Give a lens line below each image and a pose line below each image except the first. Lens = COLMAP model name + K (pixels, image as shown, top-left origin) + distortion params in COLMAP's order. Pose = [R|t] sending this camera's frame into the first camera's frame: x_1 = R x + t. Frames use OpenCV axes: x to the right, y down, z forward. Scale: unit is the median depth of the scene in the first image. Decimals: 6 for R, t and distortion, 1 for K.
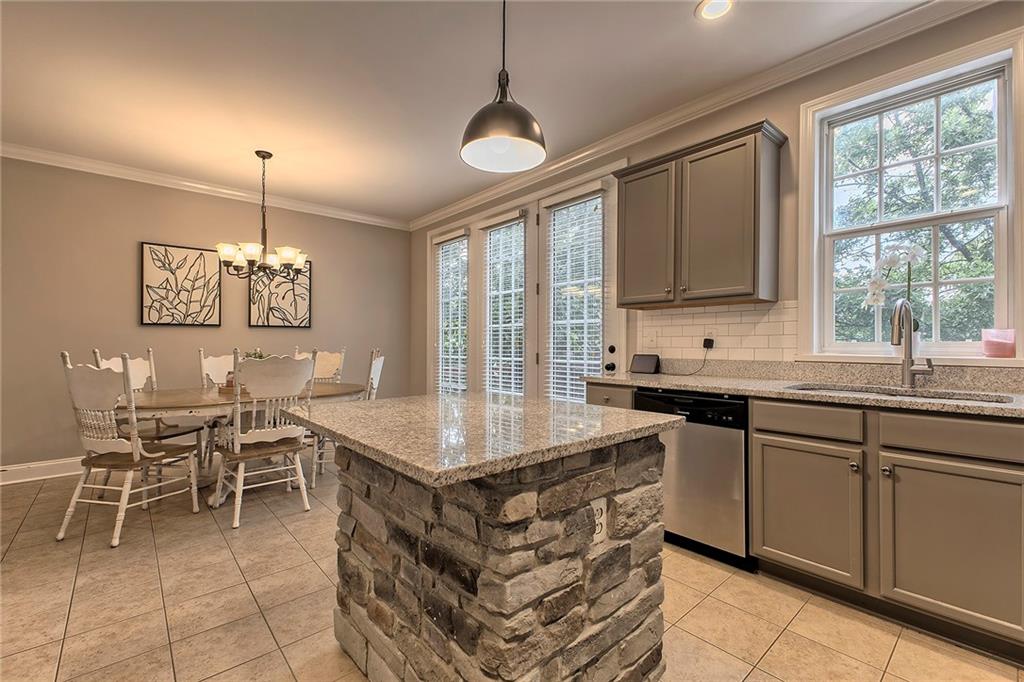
lens RADIAL K [[434.2, 0, 515.7], [0, 434.2, 344.8], [0, 0, 1]] dist [0.001527, 0.000331]
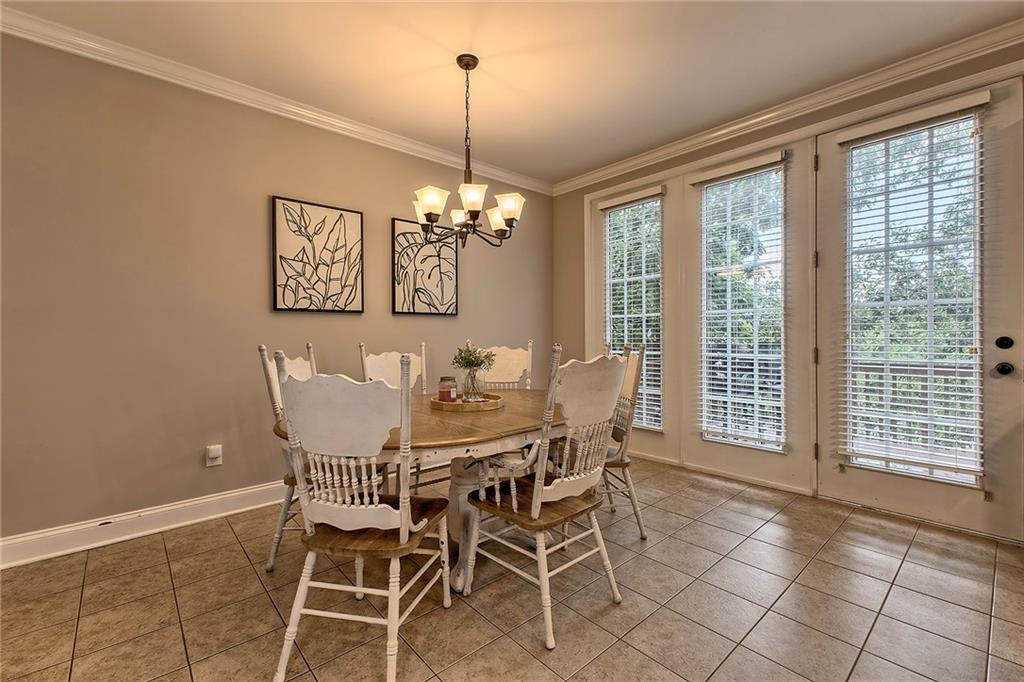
lens RADIAL K [[440.3, 0, 513.3], [0, 440.3, 337.6], [0, 0, 1]] dist [0.017443, -0.005318]
pose [[0.999984, -0.003086, -0.004814, -0.433214], [0.003095, 0.999993, 0.001908, -0.001055], [0.004808, -0.001923, 0.999987, 0.250244]]
